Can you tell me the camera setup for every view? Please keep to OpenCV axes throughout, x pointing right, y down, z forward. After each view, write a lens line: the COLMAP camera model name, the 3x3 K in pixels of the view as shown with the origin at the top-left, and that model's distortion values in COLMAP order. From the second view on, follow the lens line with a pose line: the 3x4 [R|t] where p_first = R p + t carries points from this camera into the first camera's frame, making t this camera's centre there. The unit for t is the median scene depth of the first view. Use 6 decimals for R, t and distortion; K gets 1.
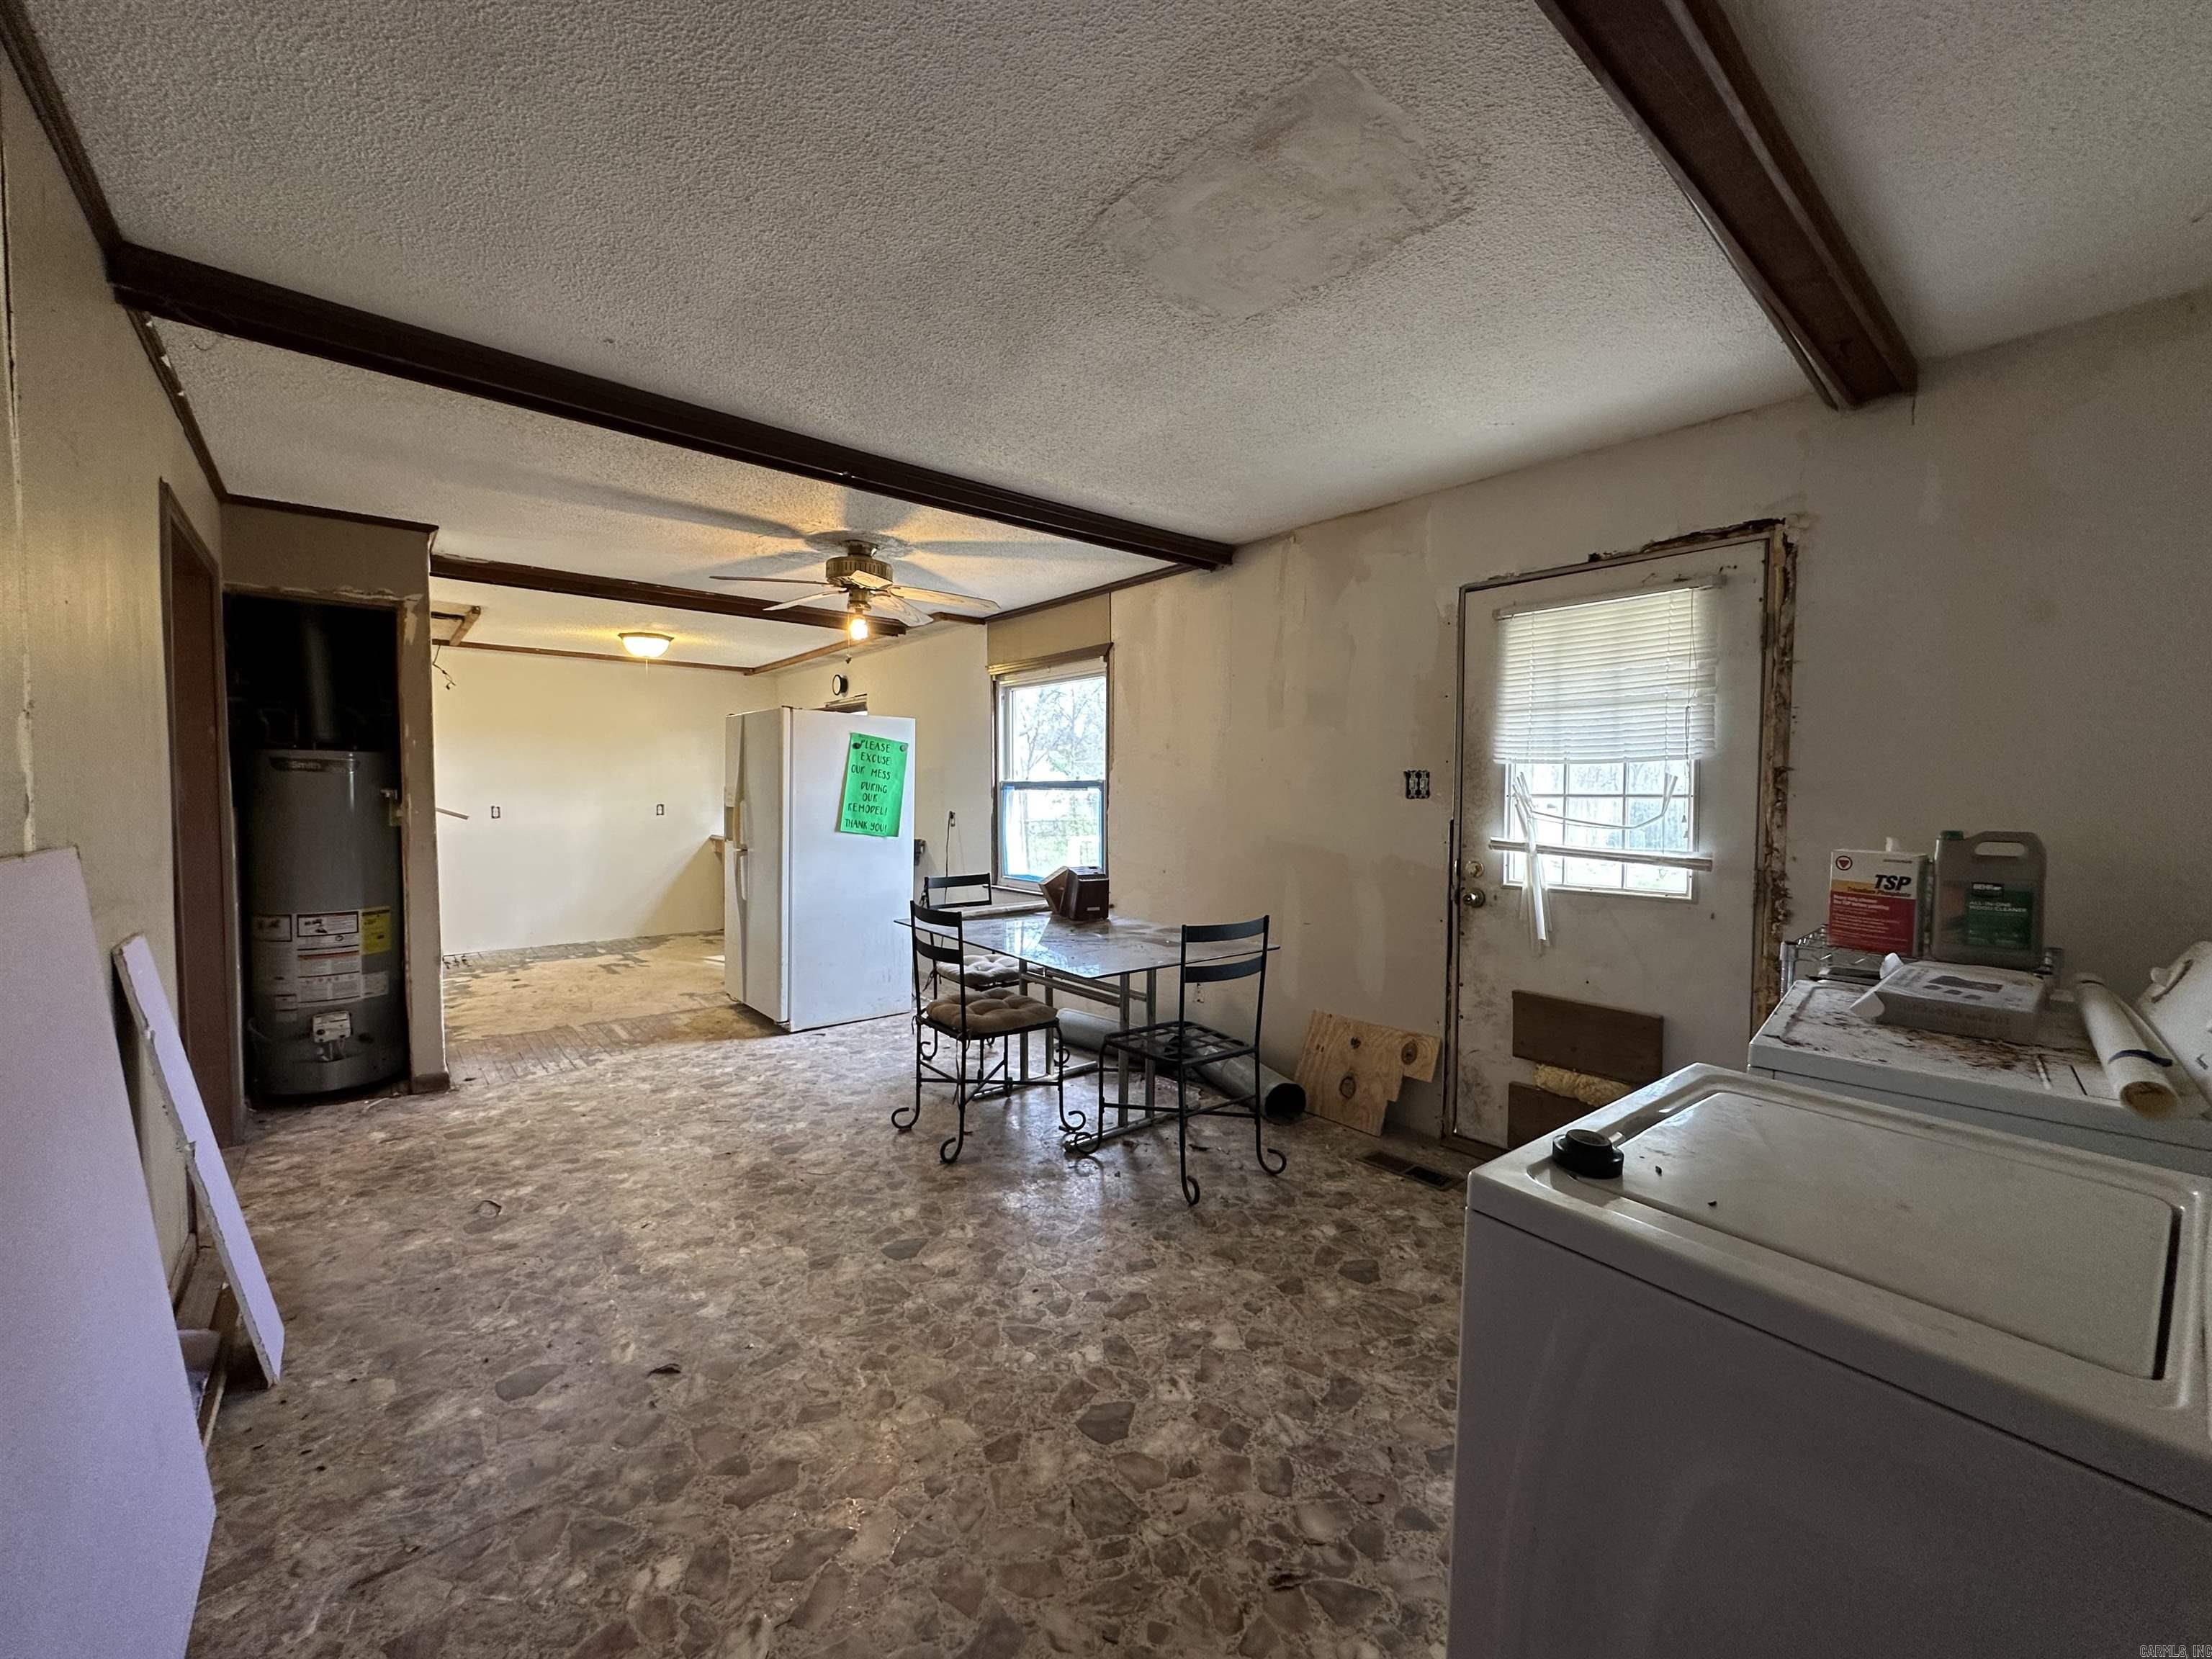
lens RADIAL K [[884.4, 0, 1106.9], [0, 884.4, 831.4], [0, 0, 1]] dist [-0.002342, -0.000044]
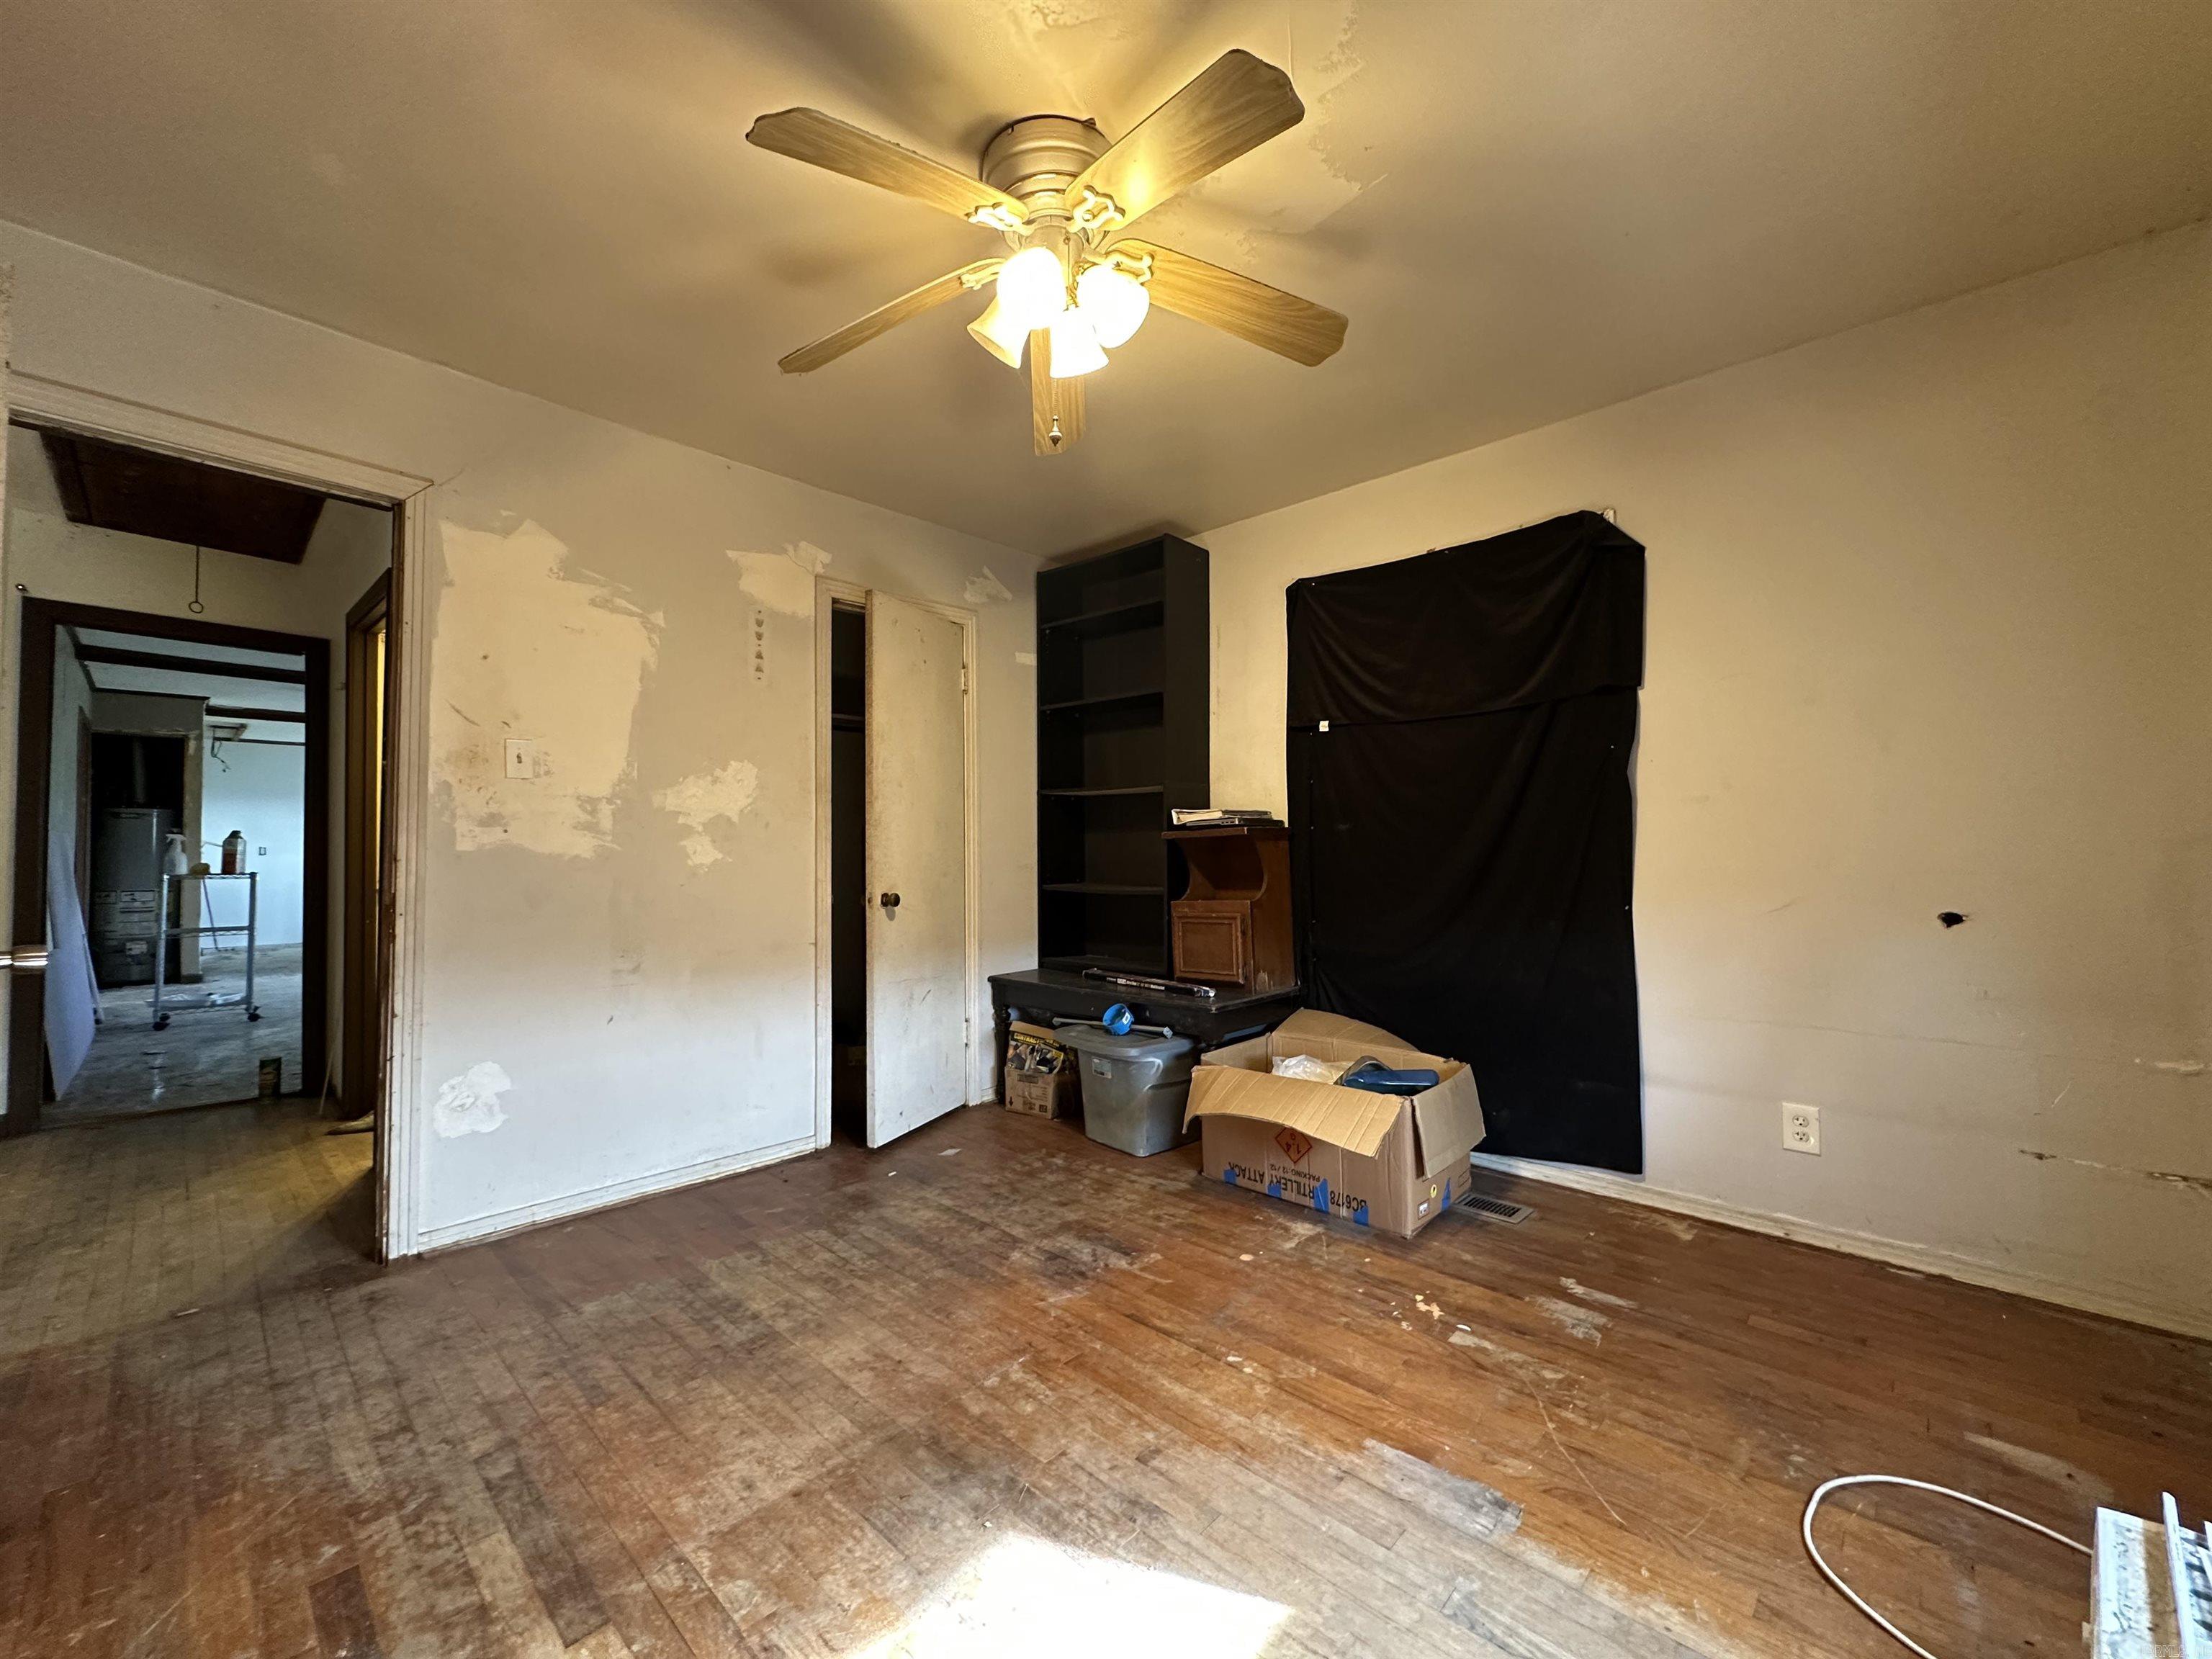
lens RADIAL K [[884.4, 0, 1110.6], [0, 884.4, 821.5], [0, 0, 1]] dist [-0.002342, -0.000044]
pose [[0.993147, -0.005038, 0.116762, 1.023363], [0.012638, 0.997842, -0.064437, 0.090925], [-0.116186, 0.065471, 0.991067, -1.188001]]
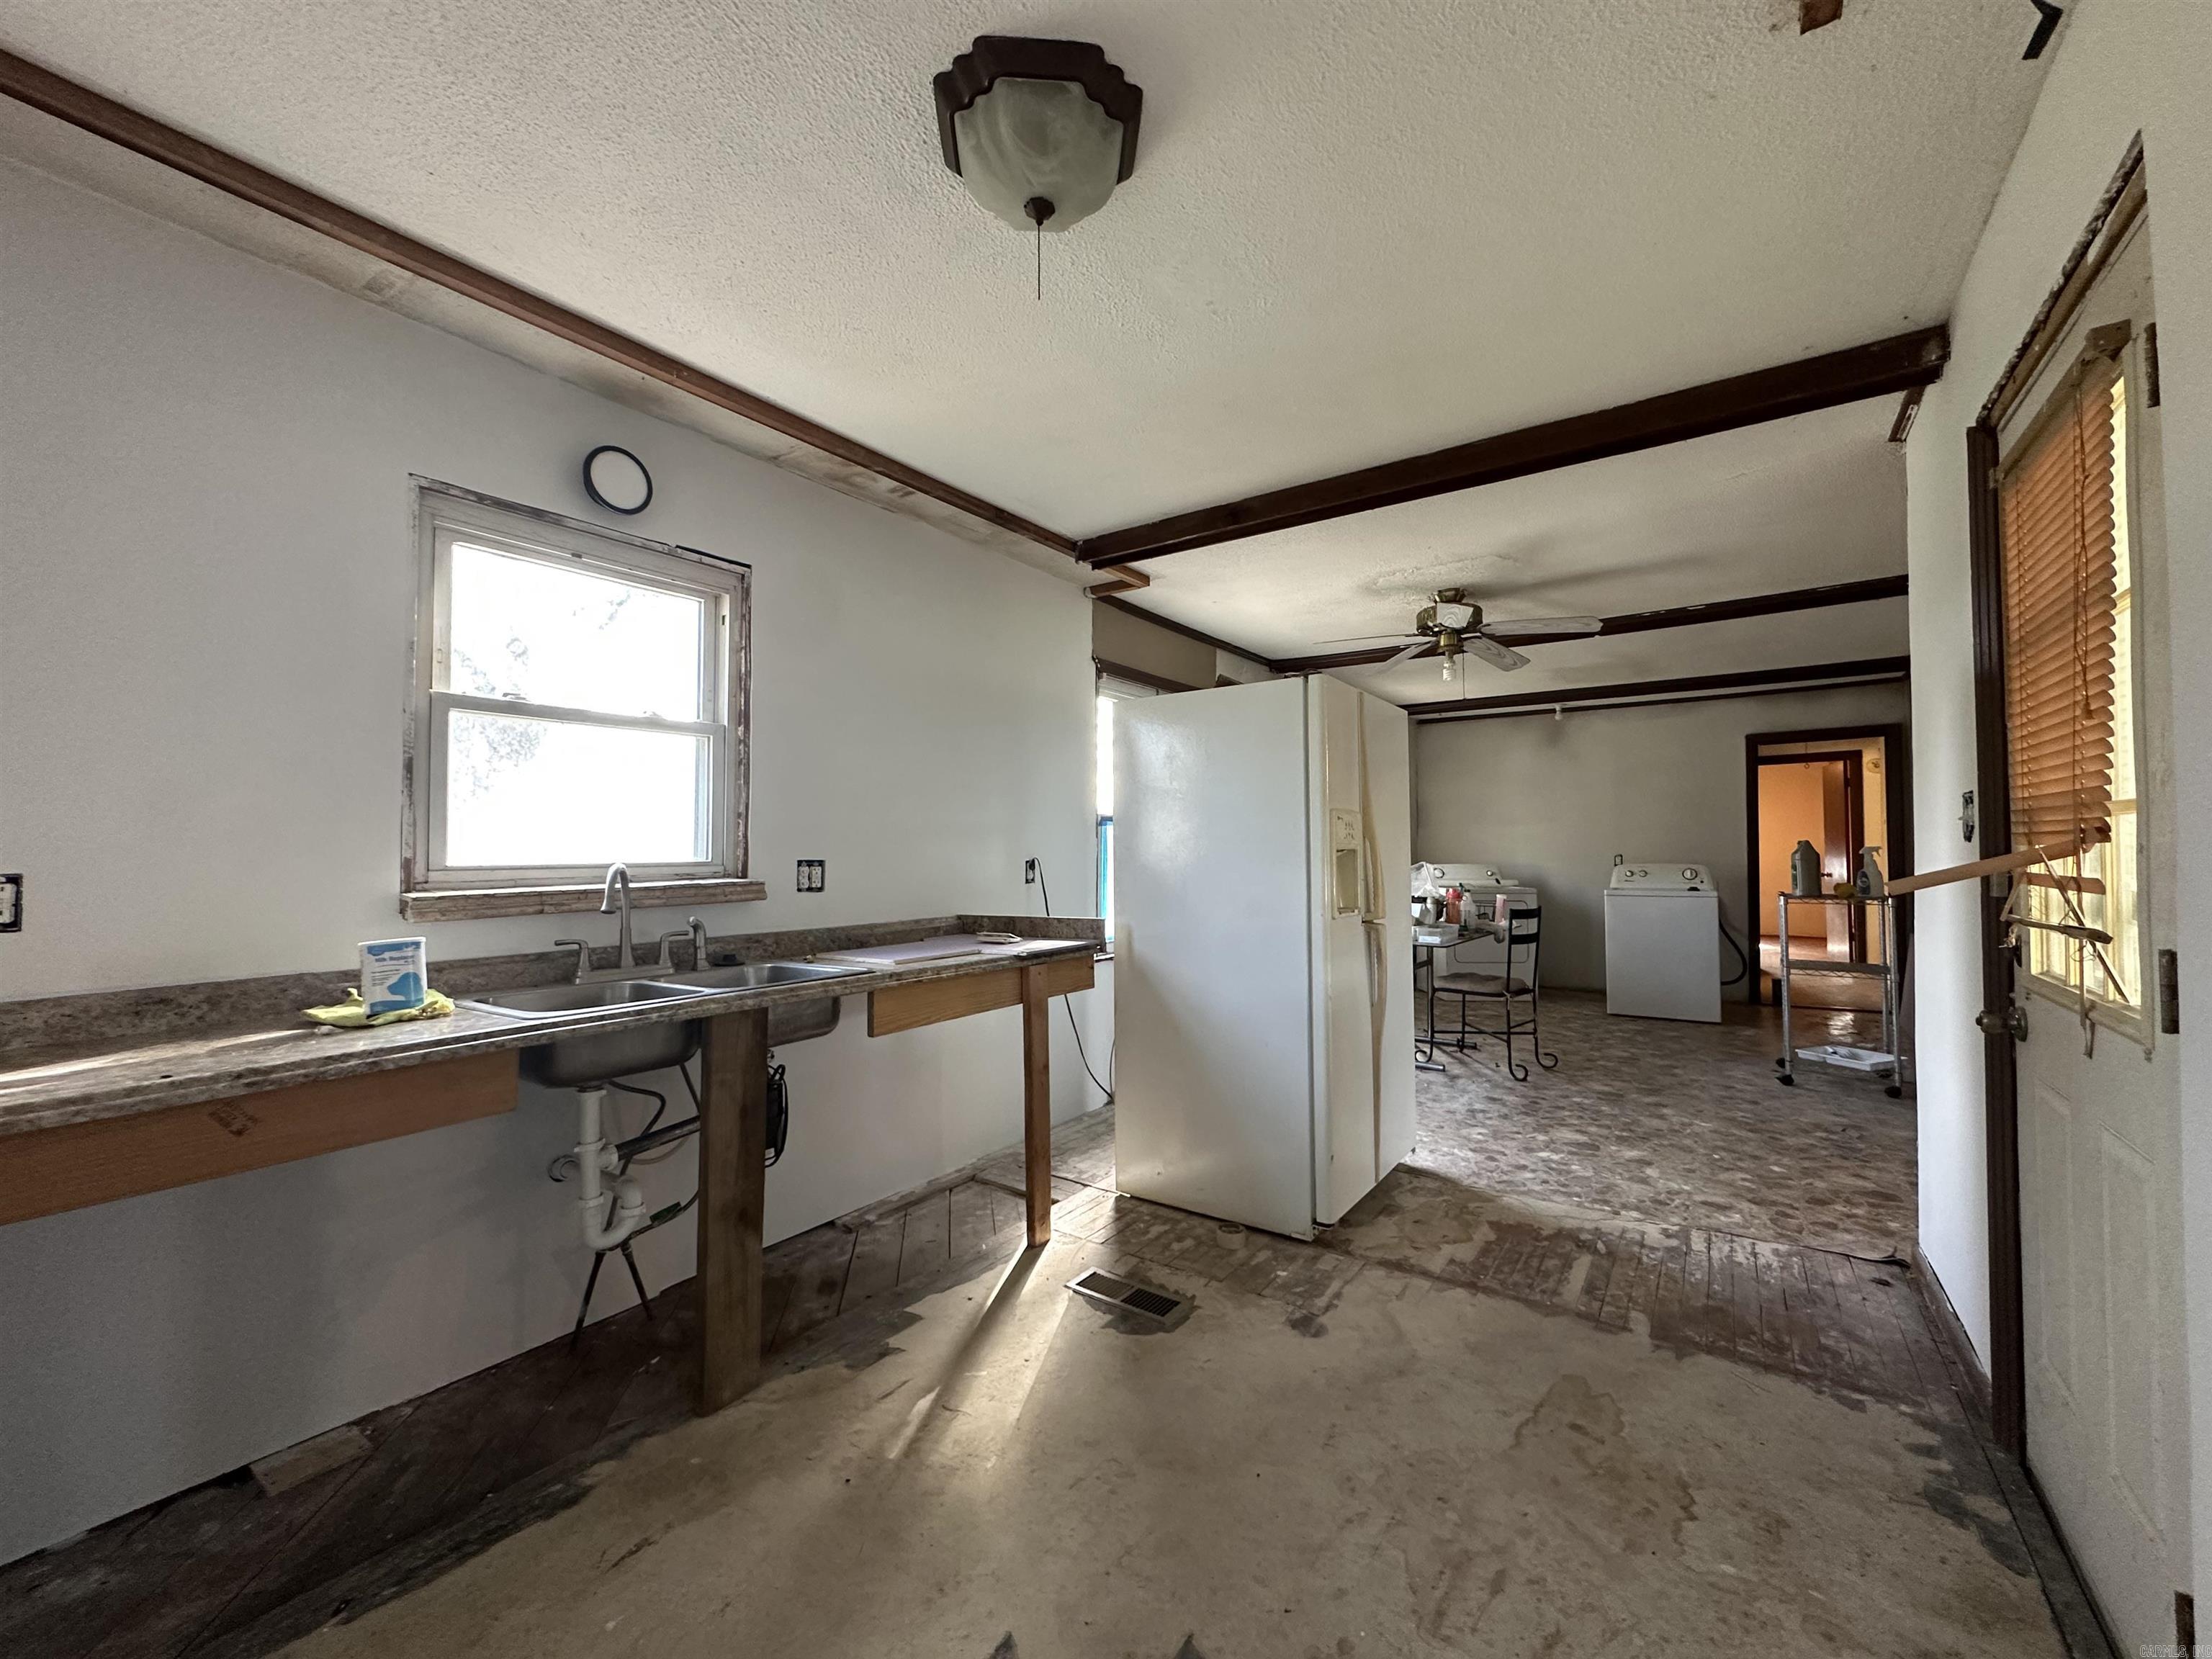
lens RADIAL K [[884.4, 0, 1103.8], [0, 884.4, 824.5], [0, 0, 1]] dist [-0.002342, -0.000044]
pose [[-0.252524, 0.016962, 0.967442, -1.252083], [0.045284, 0.998958, -0.005694, -0.064104], [-0.966530, 0.042372, -0.253029, 1.760993]]
